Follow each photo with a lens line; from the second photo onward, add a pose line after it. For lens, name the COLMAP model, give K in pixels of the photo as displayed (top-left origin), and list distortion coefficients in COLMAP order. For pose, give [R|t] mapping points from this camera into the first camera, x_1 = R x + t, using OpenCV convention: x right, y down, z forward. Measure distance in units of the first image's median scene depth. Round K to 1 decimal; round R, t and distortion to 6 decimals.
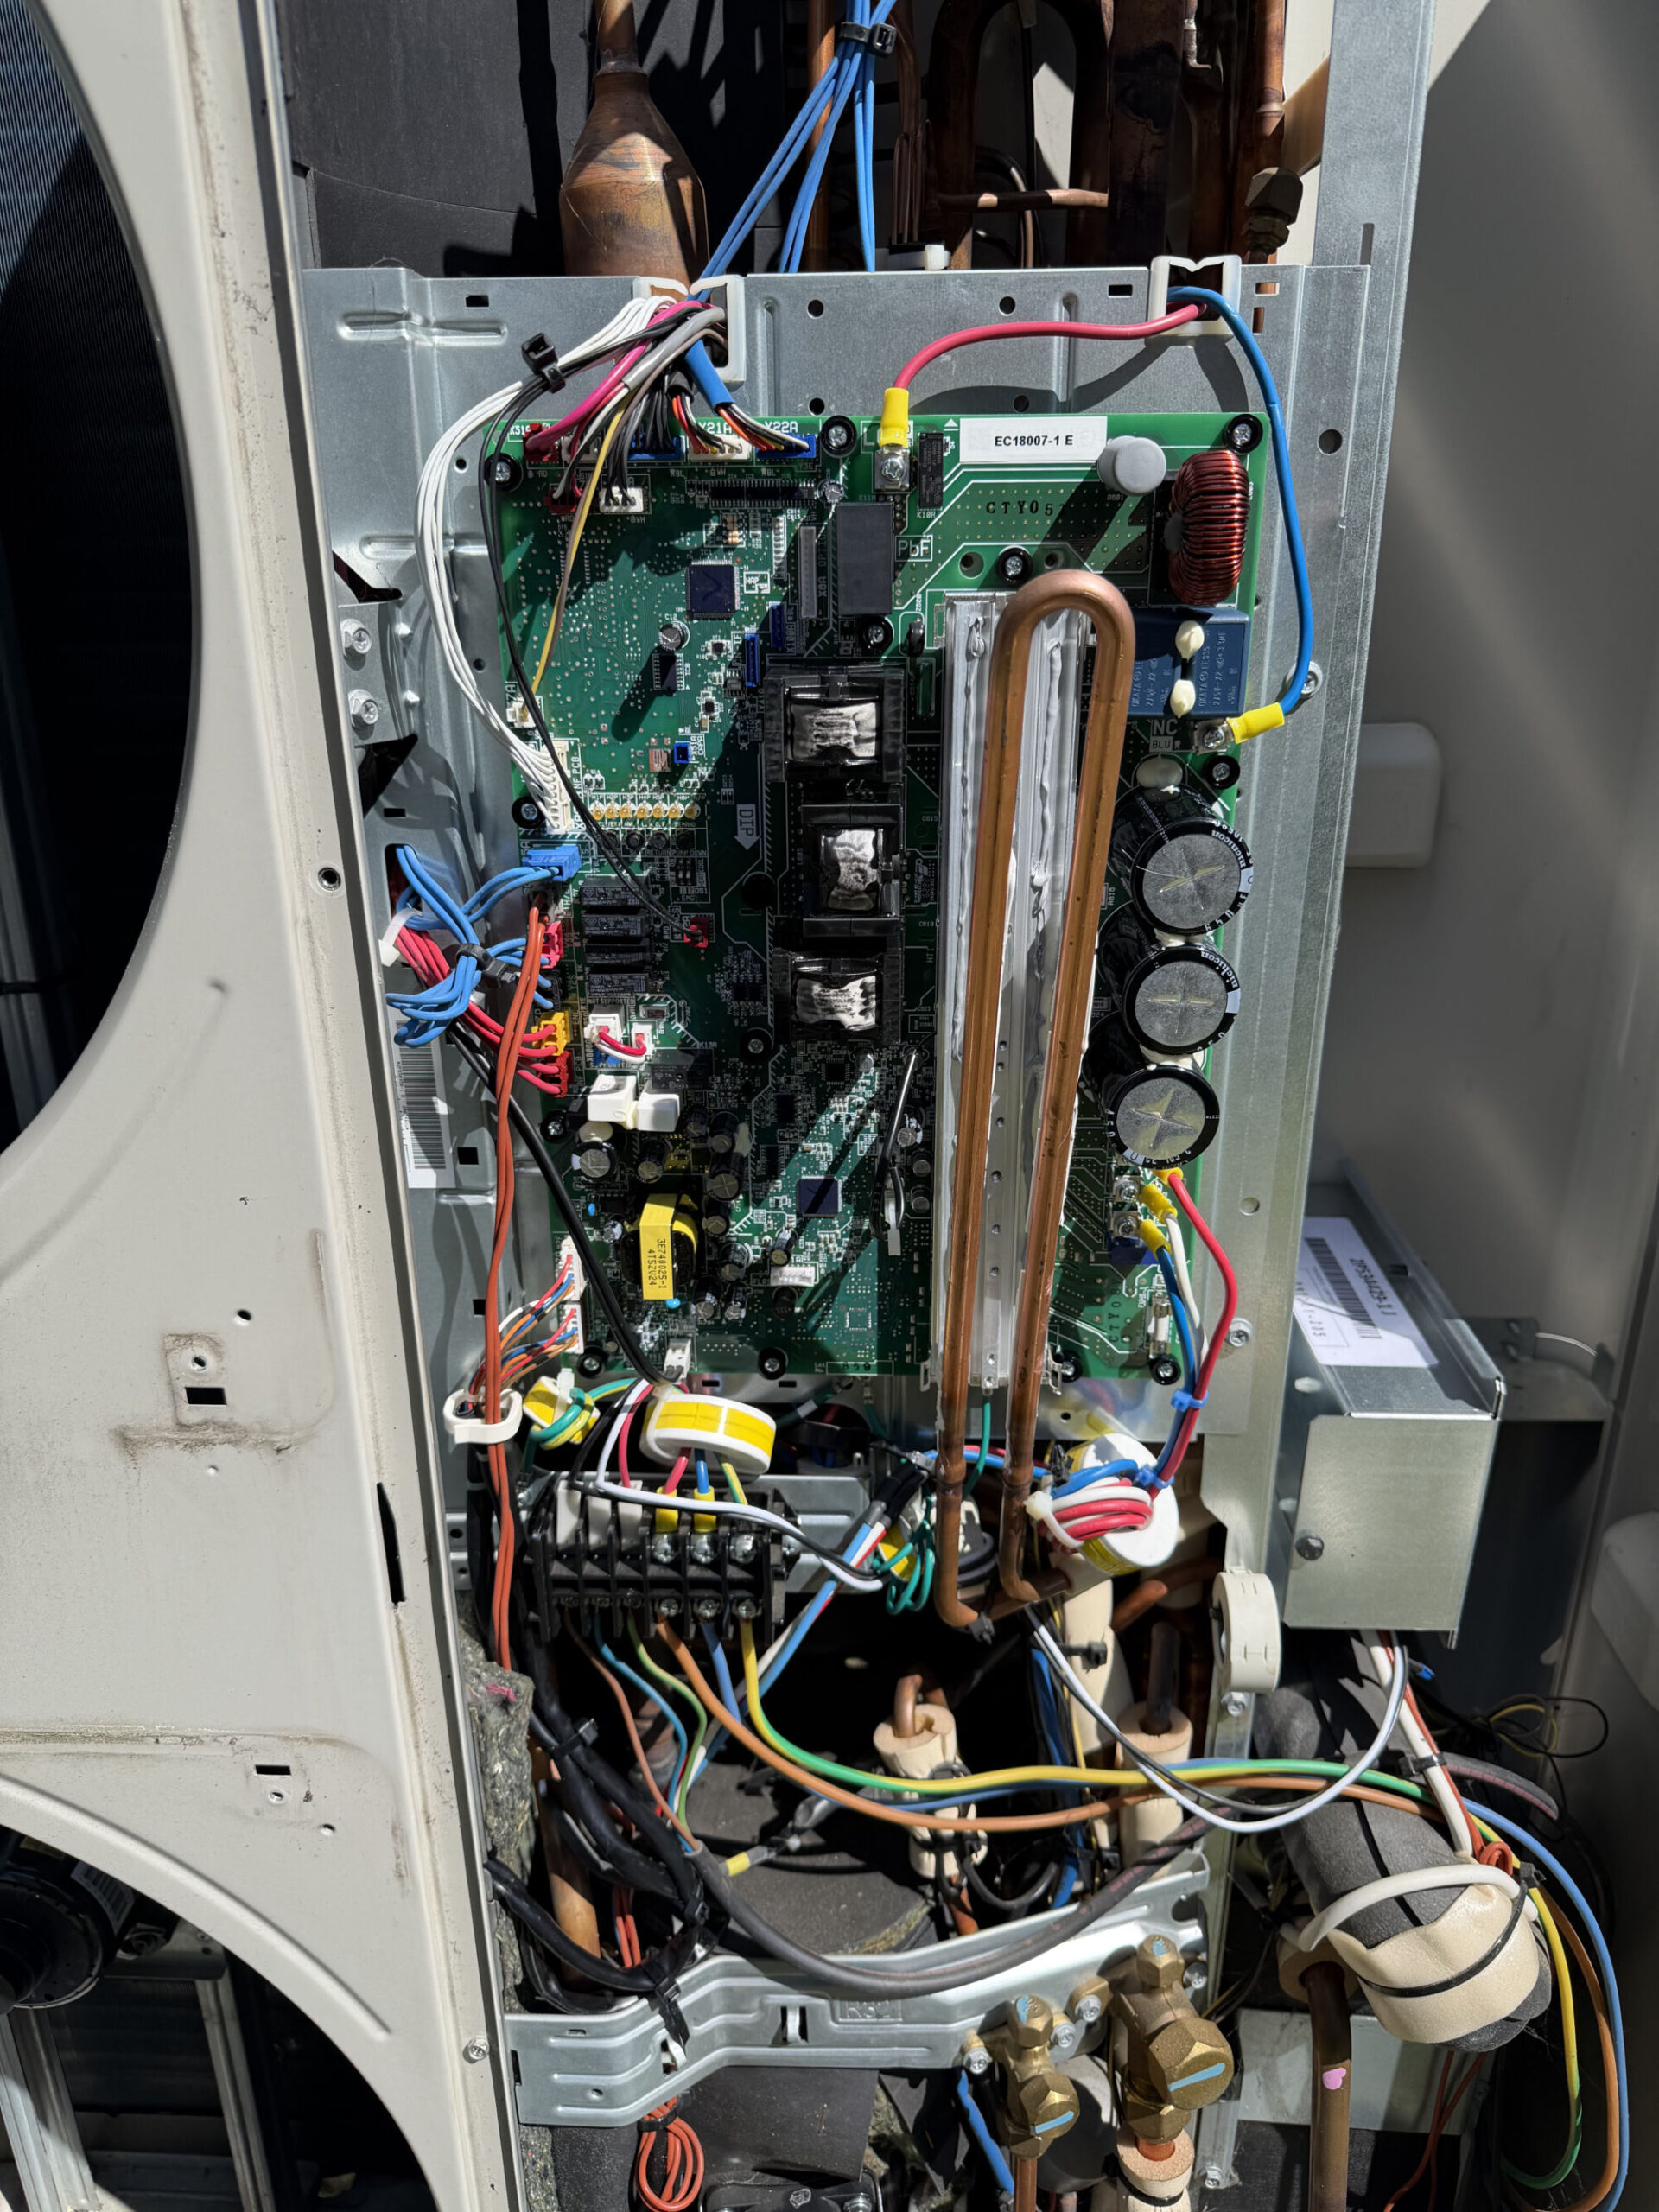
lens RADIAL K [[1552.9, 0, 800.8], [0, 1552.9, 1101.3], [0, 0, 1]] dist [0.006745, -0.001701]
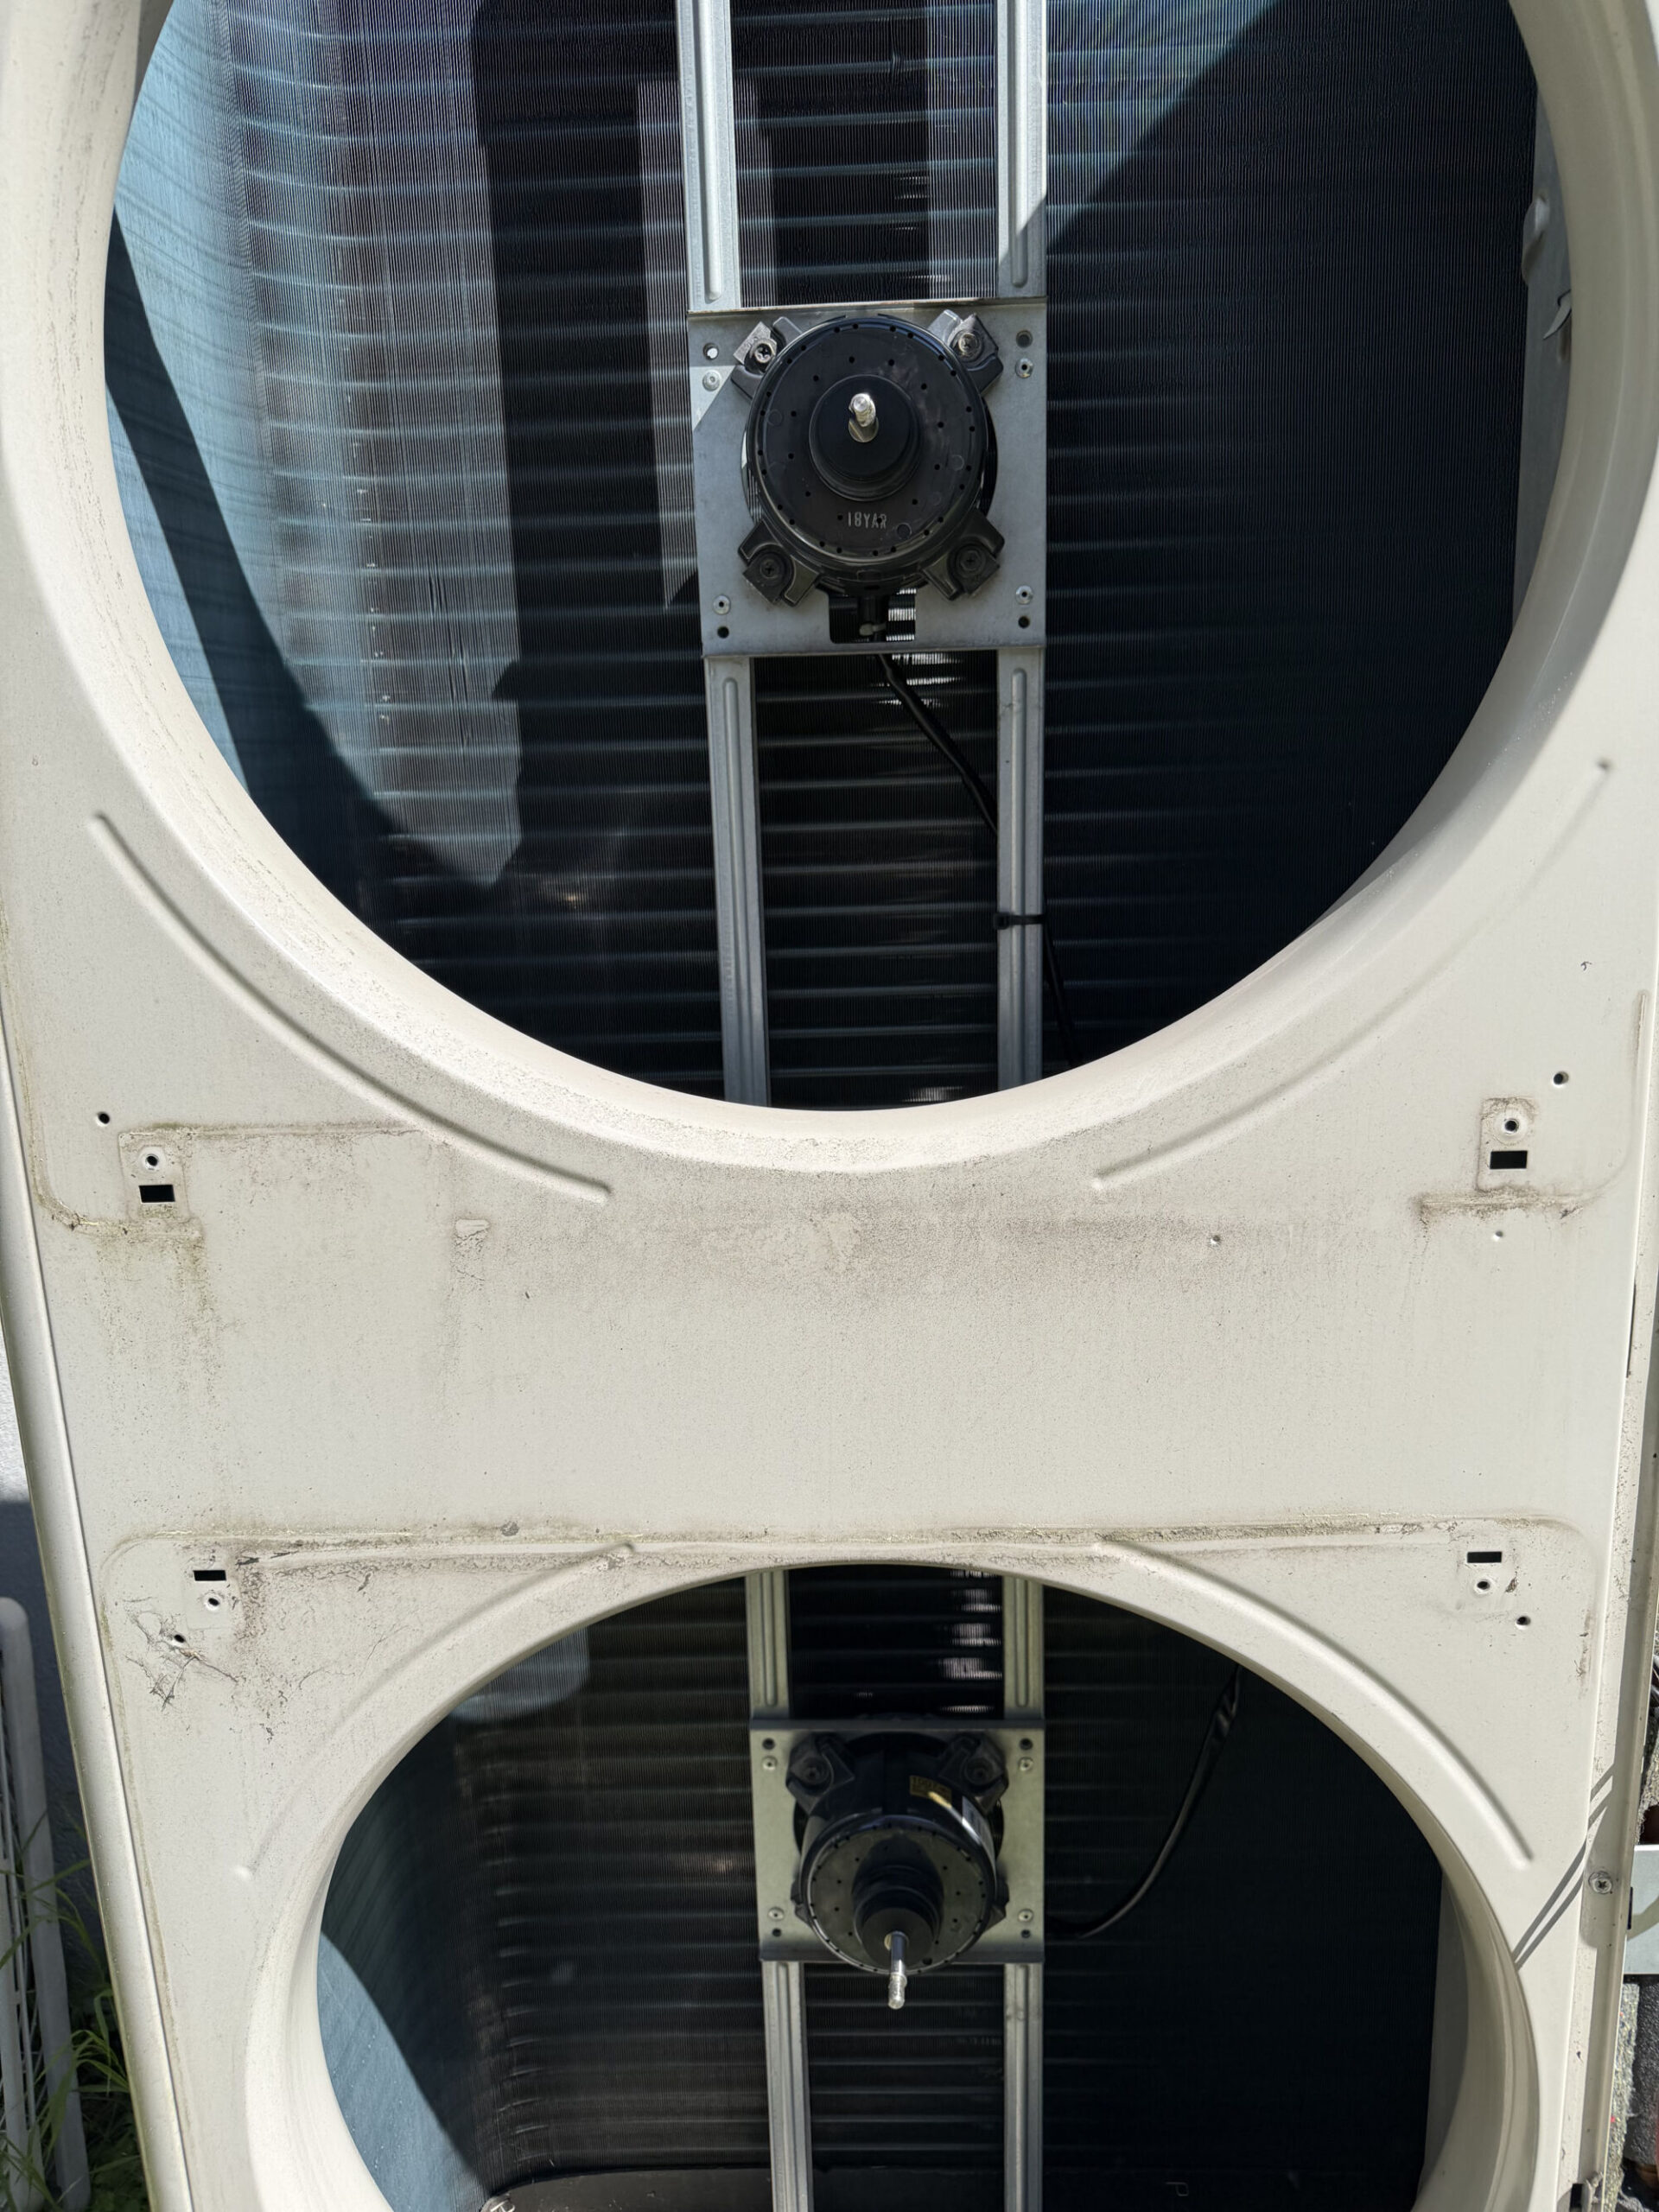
lens RADIAL K [[1595.1, 0, 872.5], [0, 1595.1, 1116.5], [0, 0, 1]] dist [0.074354, -0.154839]
pose [[0.999573, -0.024434, 0.016009, -0.766718], [0.026498, 0.989095, -0.144874, 0.281034], [-0.012294, 0.145236, 0.989321, -0.122194]]
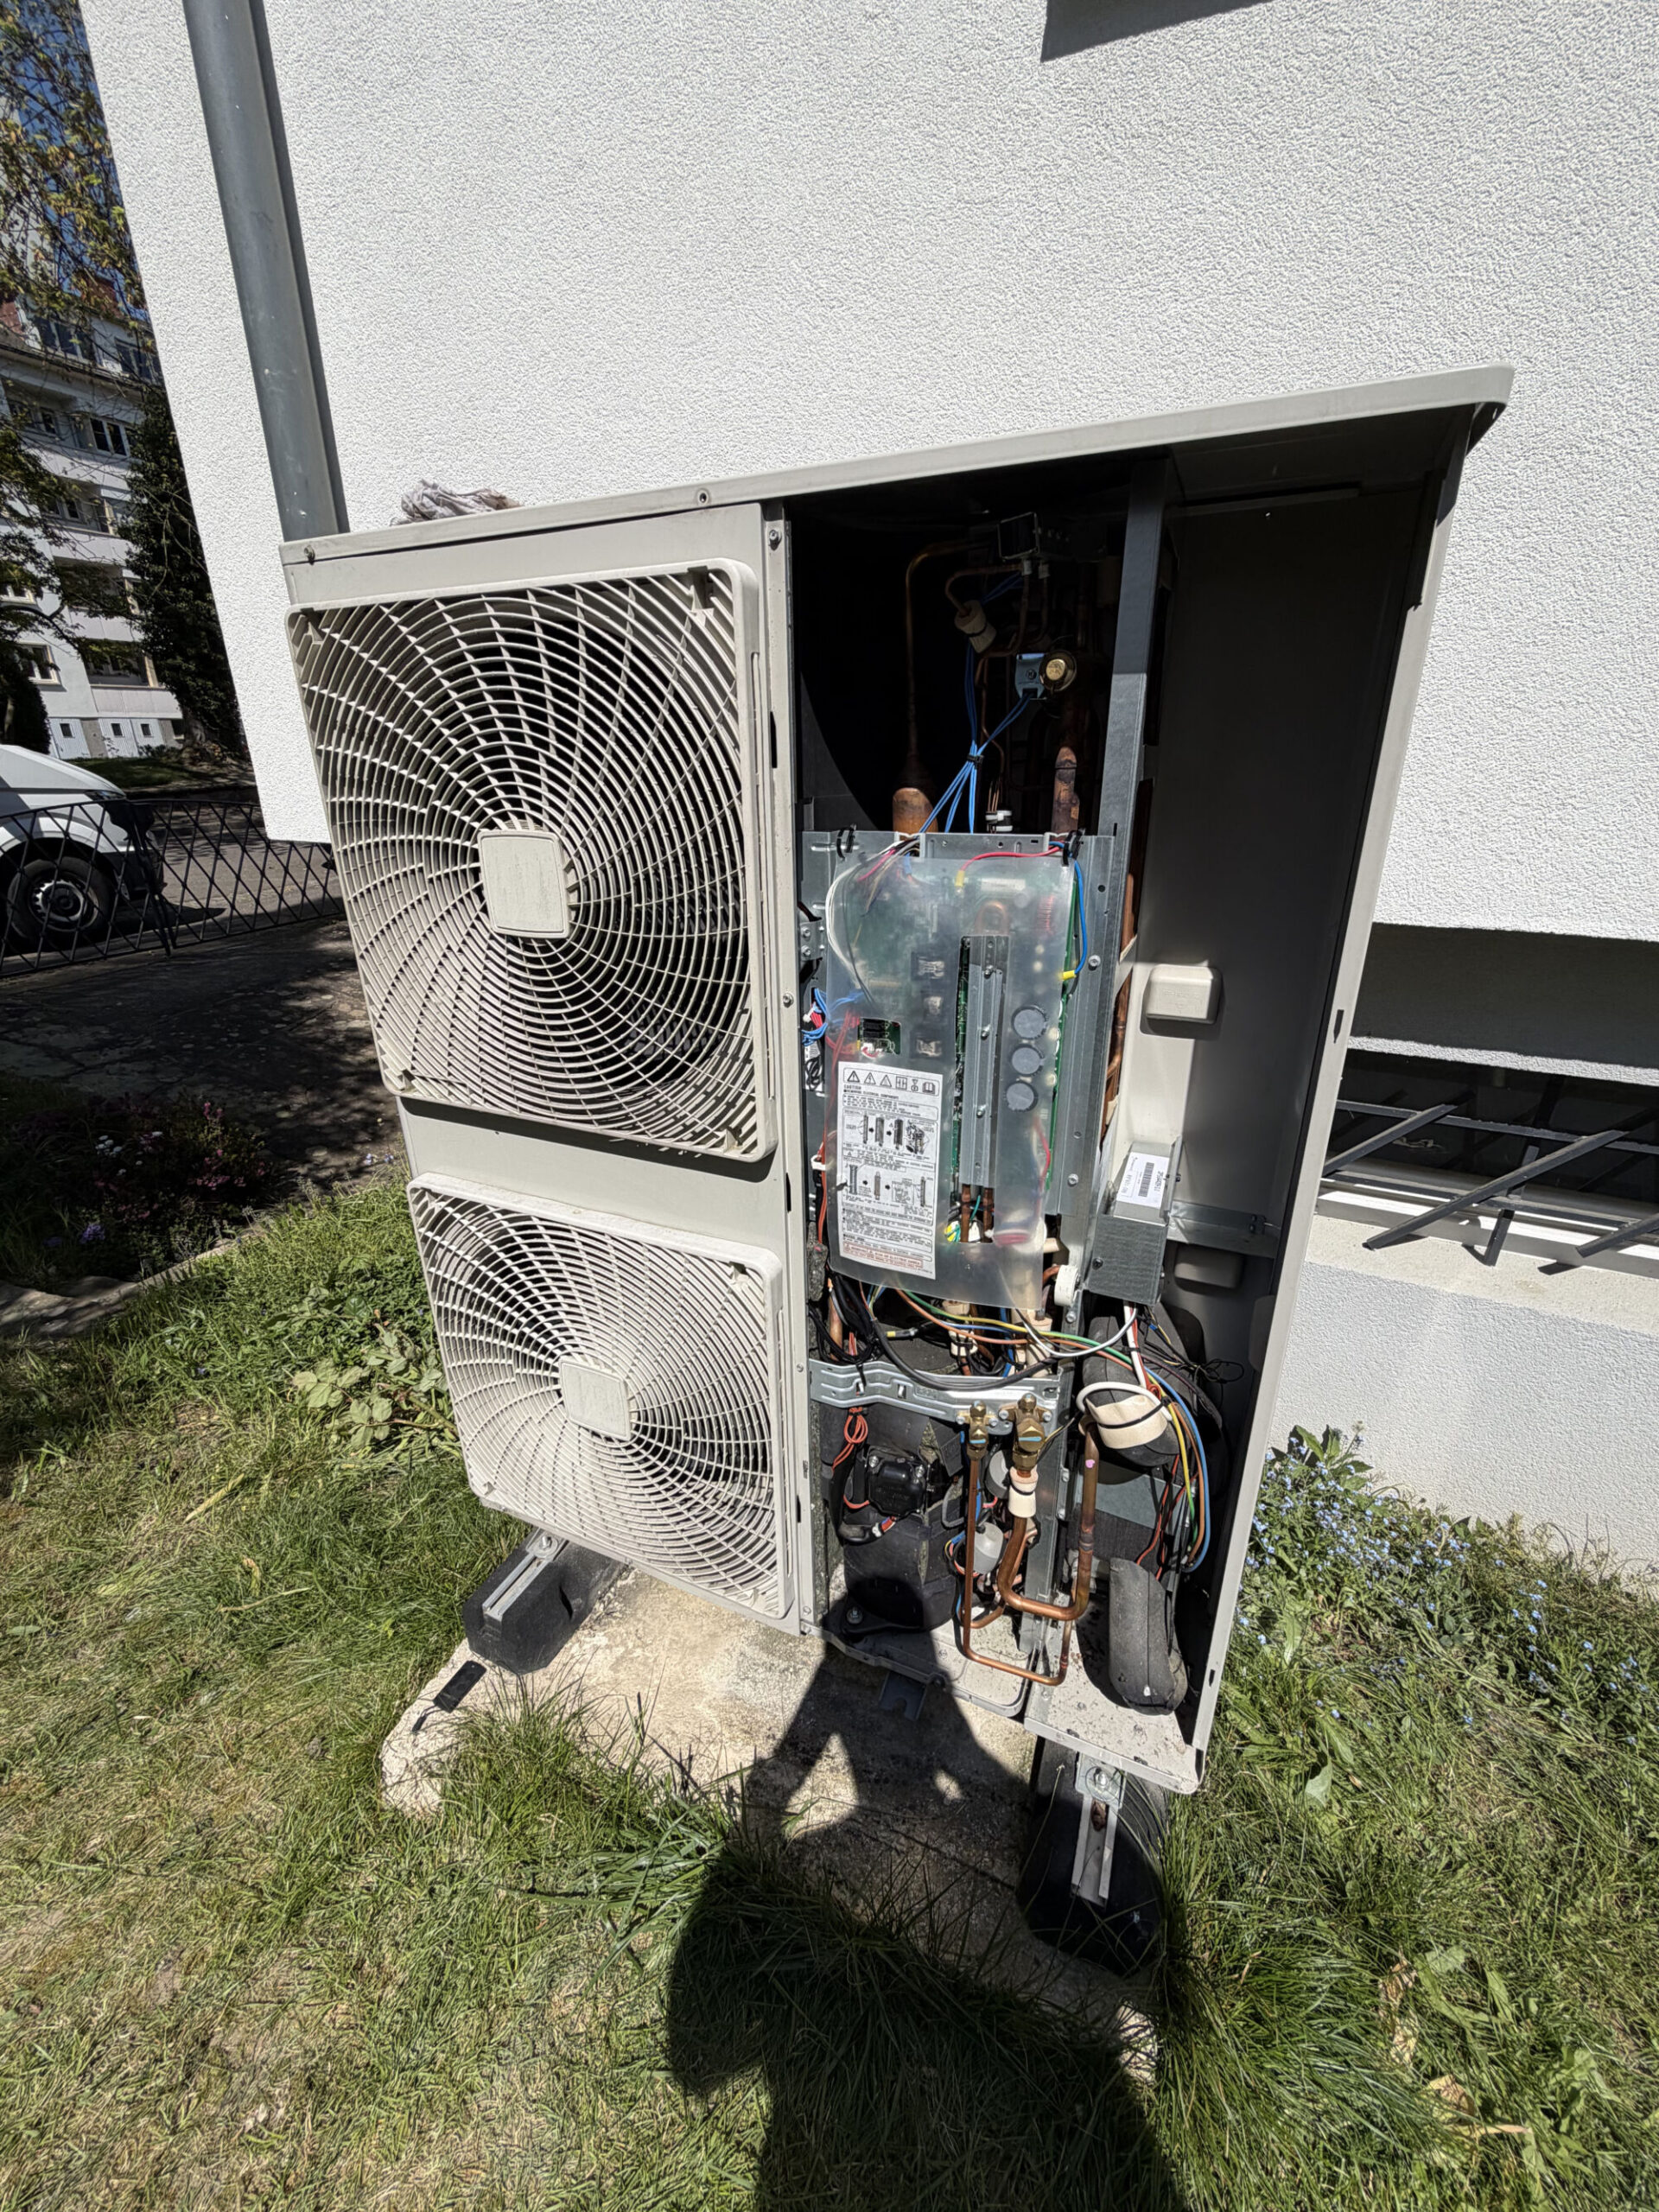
lens RADIAL K [[924.9, 0, 830.8], [0, 924.9, 1096.9], [0, 0, 1]] dist [0.001050, 0.000076]
pose [[0.931247, 0.130165, -0.340346, 0.451079], [-0.128881, 0.991306, 0.026484, 0.014029], [0.340834, 0.019201, 0.939927, -0.812582]]
